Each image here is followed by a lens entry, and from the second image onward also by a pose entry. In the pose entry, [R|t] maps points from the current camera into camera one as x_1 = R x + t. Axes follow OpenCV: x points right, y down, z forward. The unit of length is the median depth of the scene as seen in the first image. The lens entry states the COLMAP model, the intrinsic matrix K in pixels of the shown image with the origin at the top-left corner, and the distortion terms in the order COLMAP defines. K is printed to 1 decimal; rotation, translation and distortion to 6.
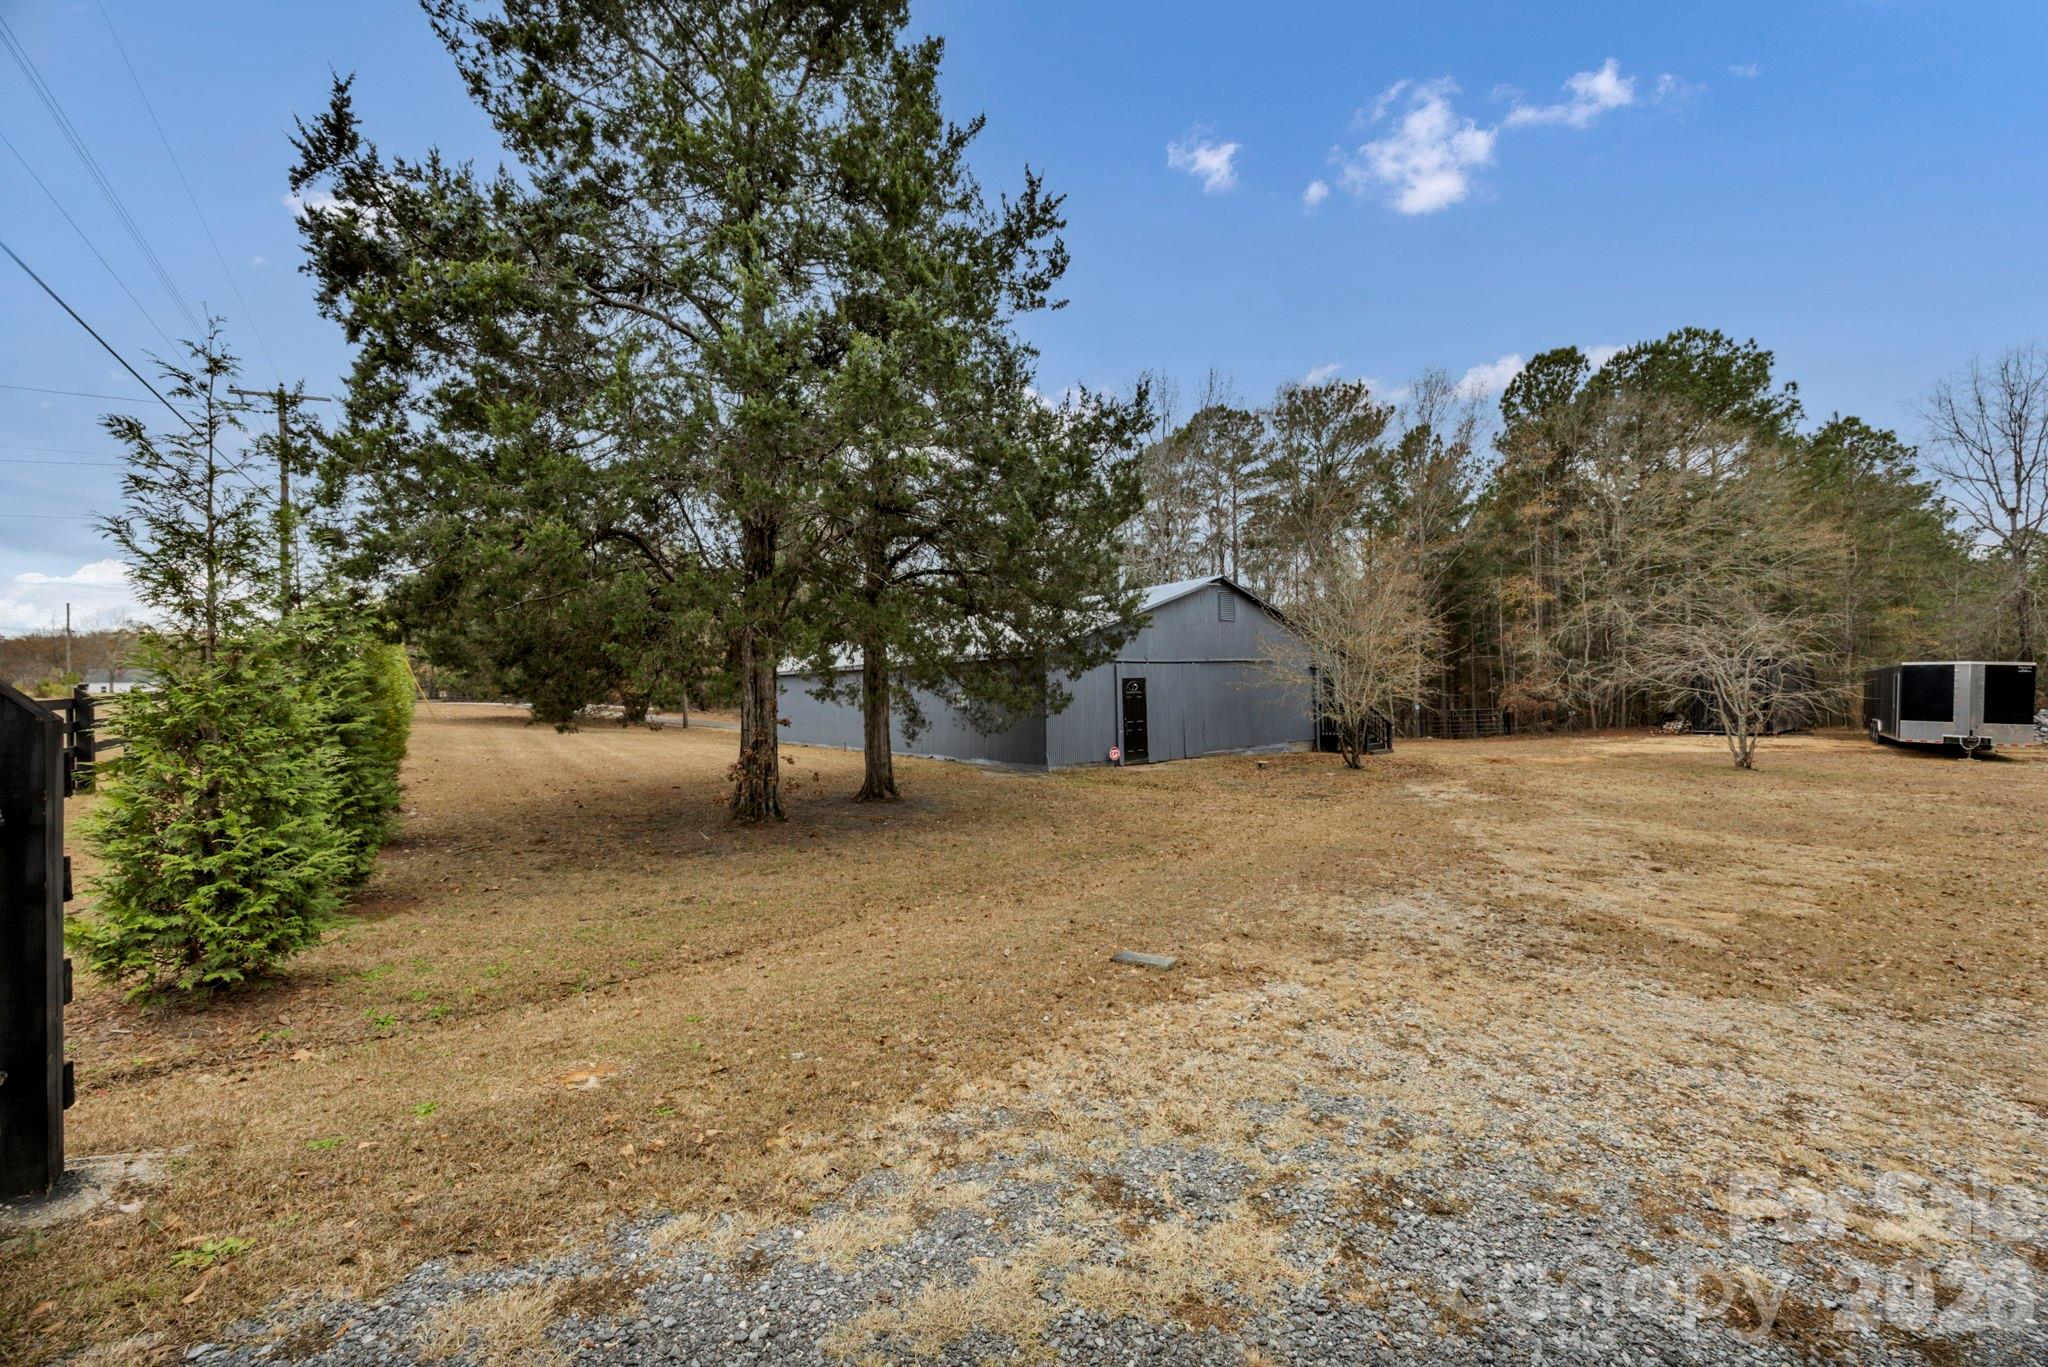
lens RADIAL K [[795.0, 0, 1041.1], [0, 795.0, 682.5], [0, 0, 1]] dist [0.001325, -0.000142]
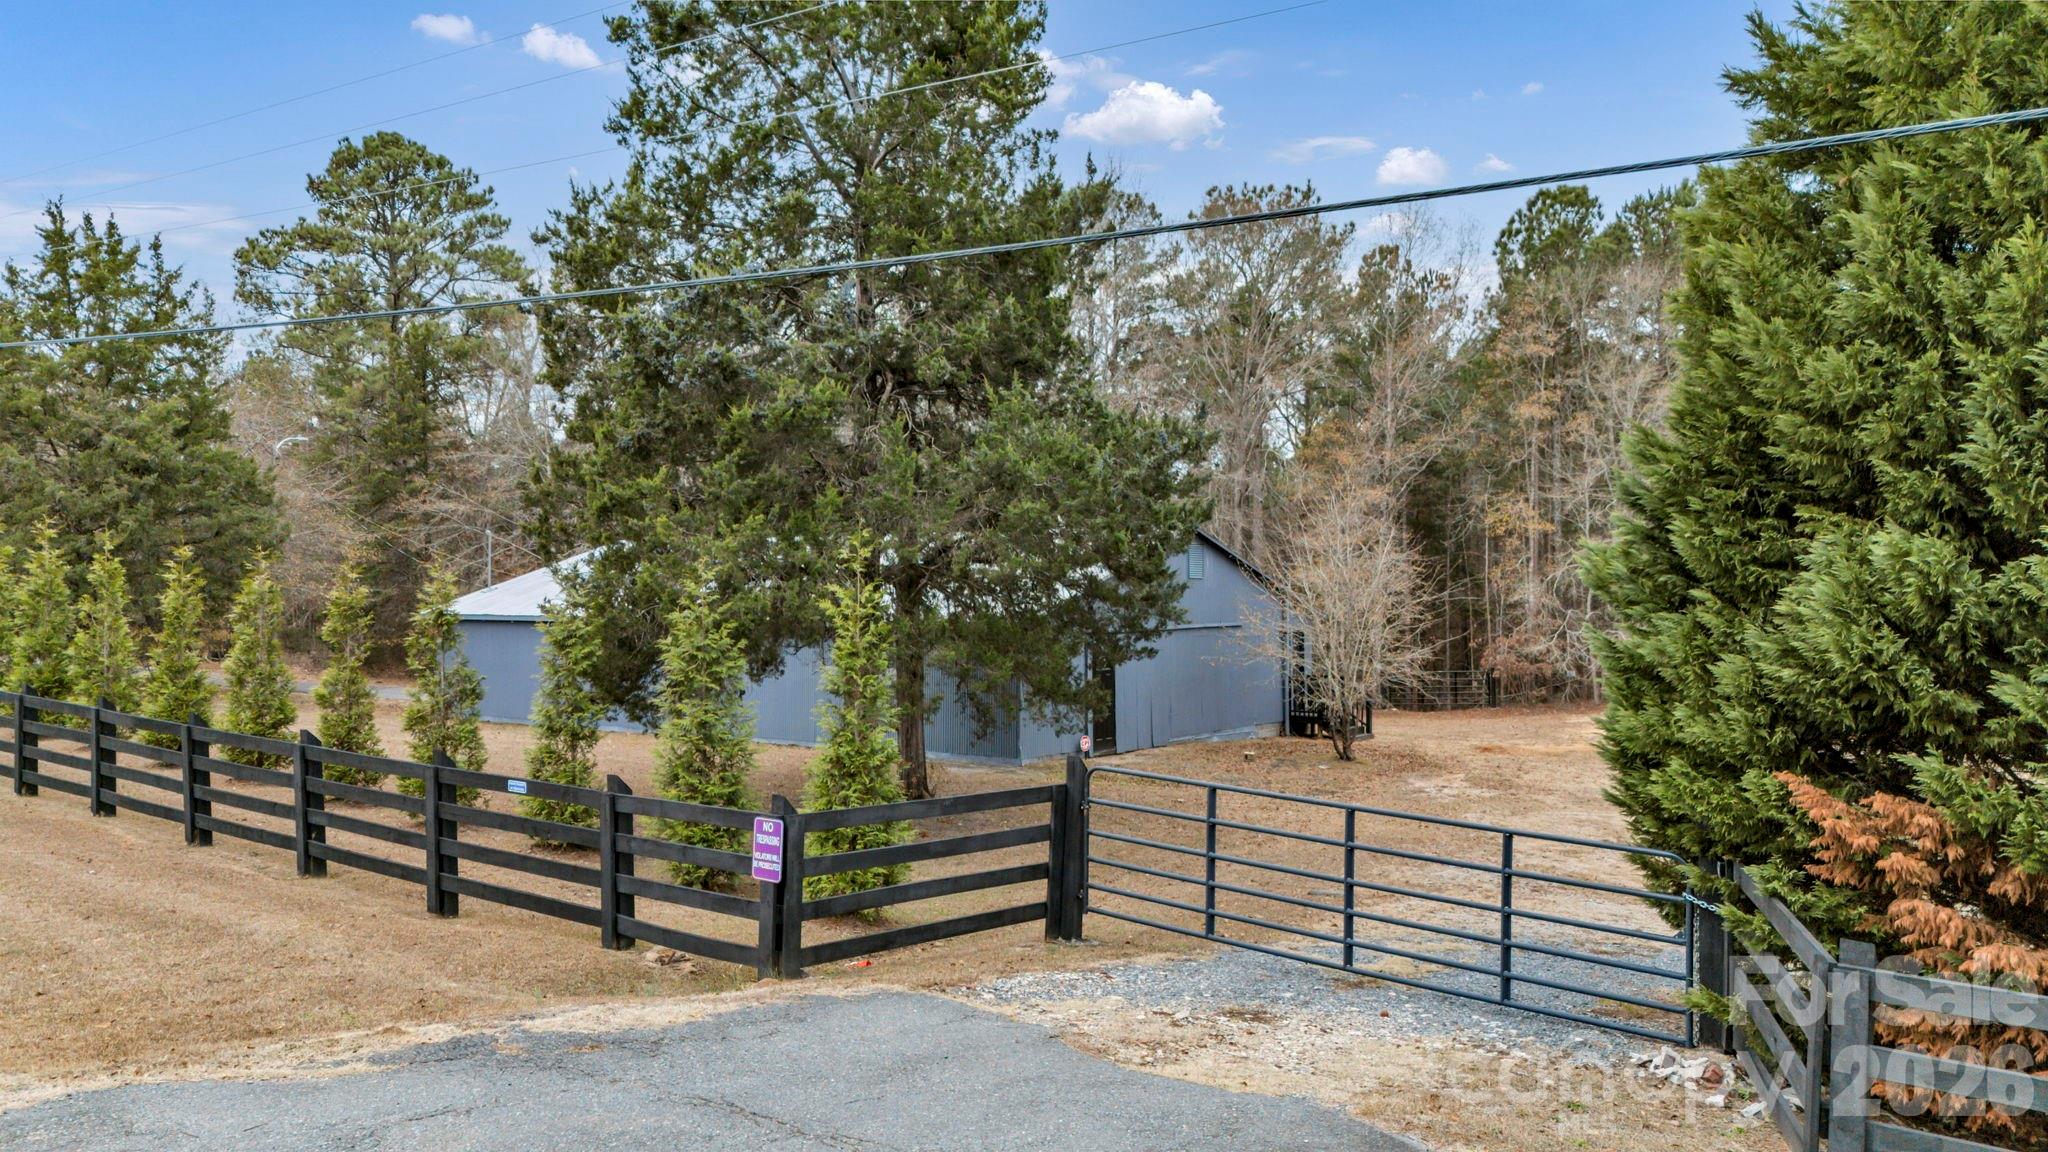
lens RADIAL K [[1722.1, 0, 1023.7], [0, 1722.1, 535.2], [0, 0, 1]] dist [0.090592, -0.007348]
pose [[0.960046, 0.030218, 0.278206, -0.604590], [-0.027923, 0.999536, -0.012207, -0.132227], [-0.278446, 0.003951, 0.960444, -0.907825]]
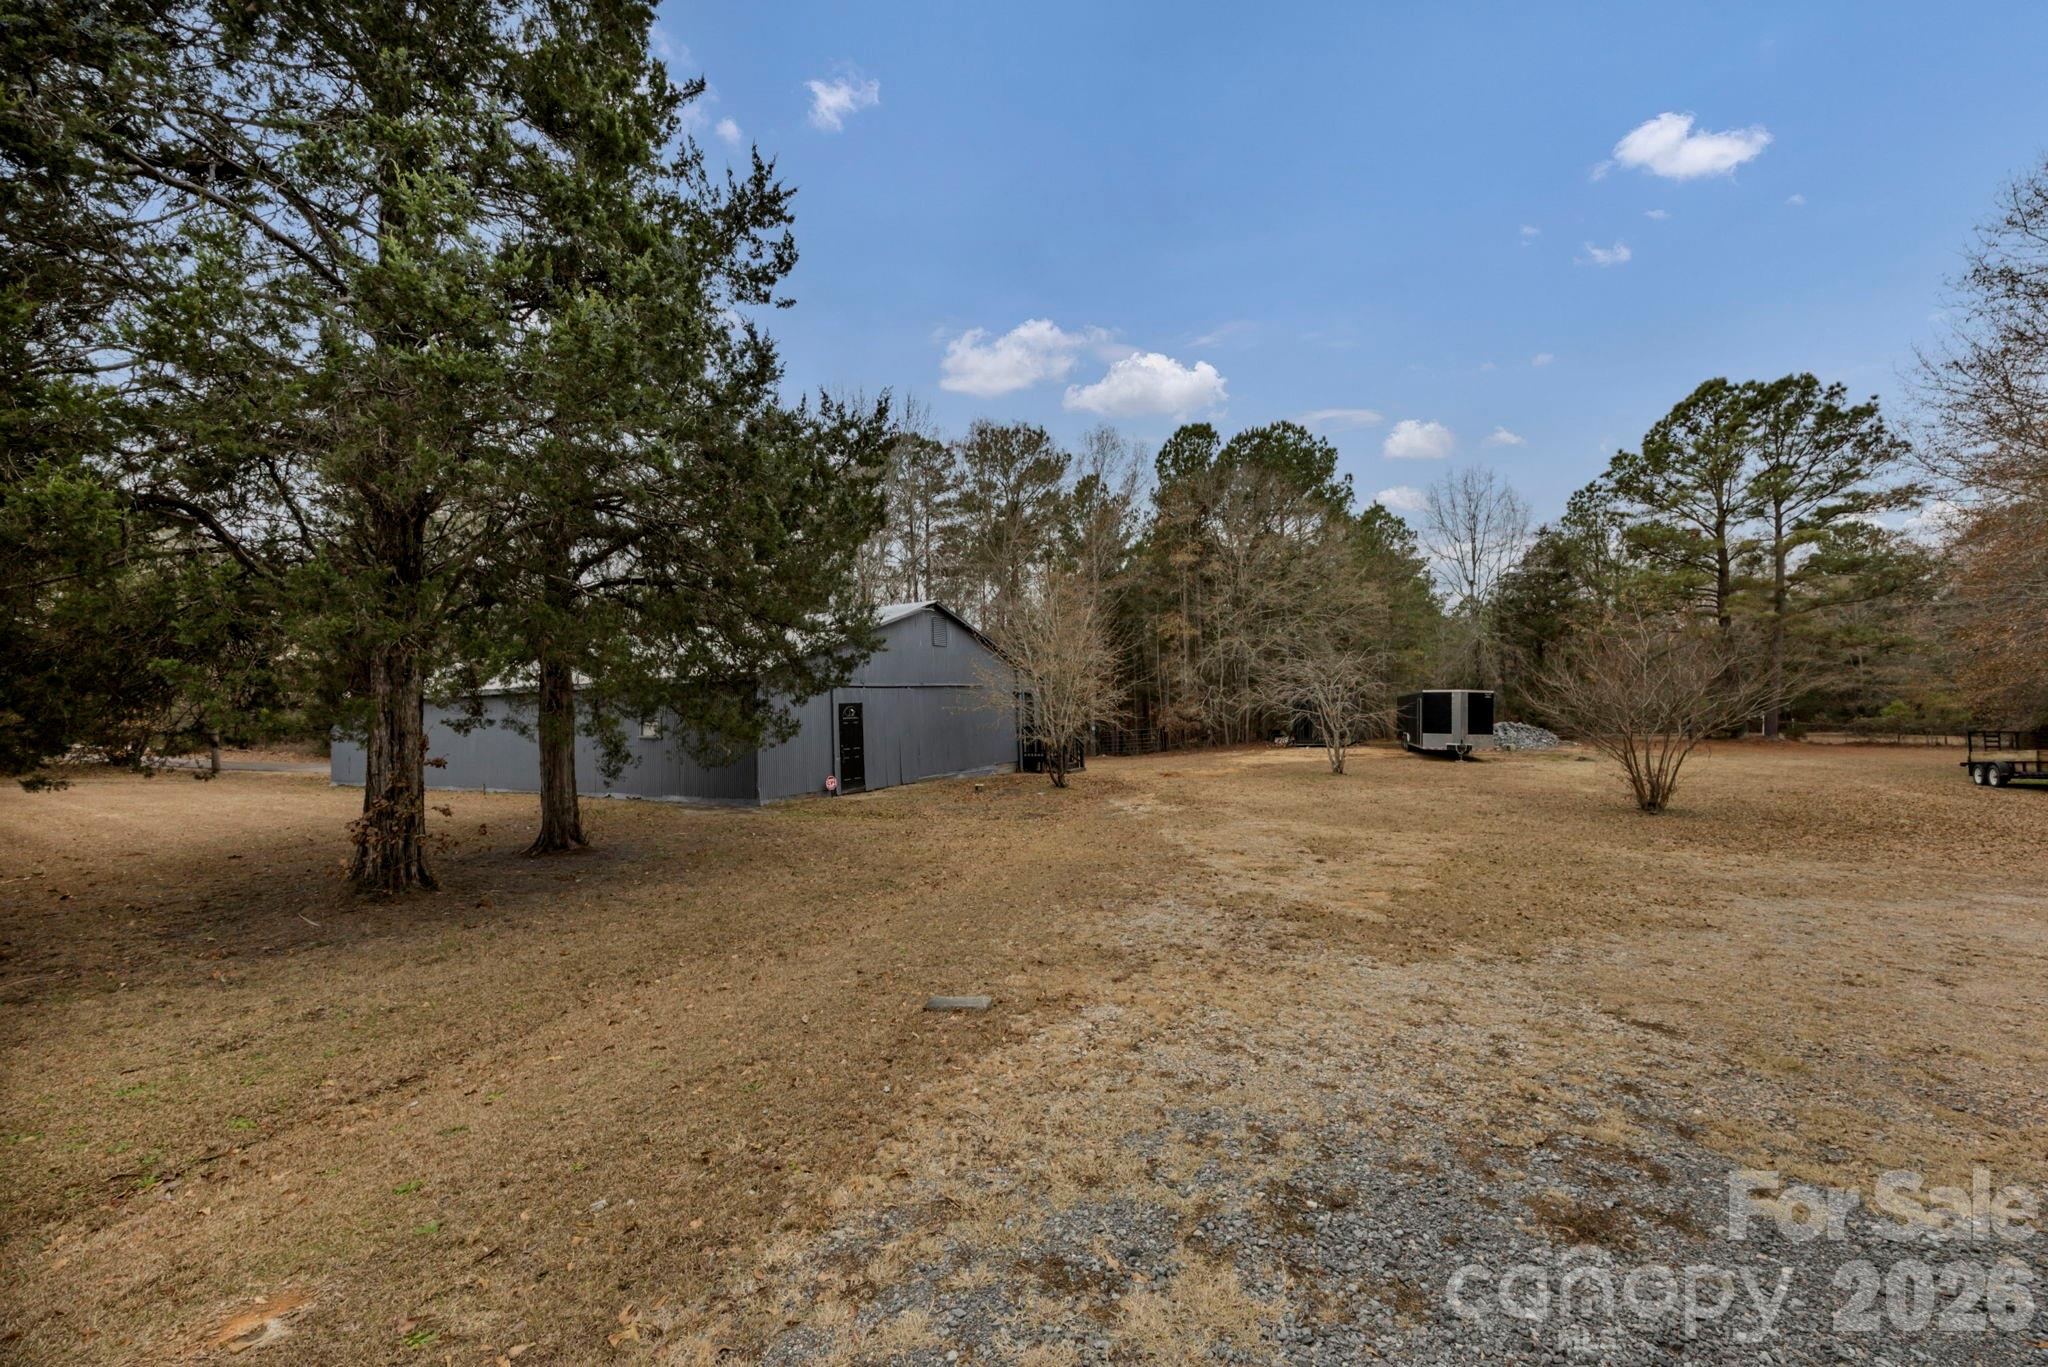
lens RADIAL K [[795.0, 0, 1041.1], [0, 795.0, 682.5], [0, 0, 1]] dist [0.001325, -0.000142]
pose [[0.917320, 0.007923, 0.398072, -0.070760], [0.003863, 0.999578, -0.028796, -0.002192], [-0.398132, 0.027953, 0.916902, 0.037552]]
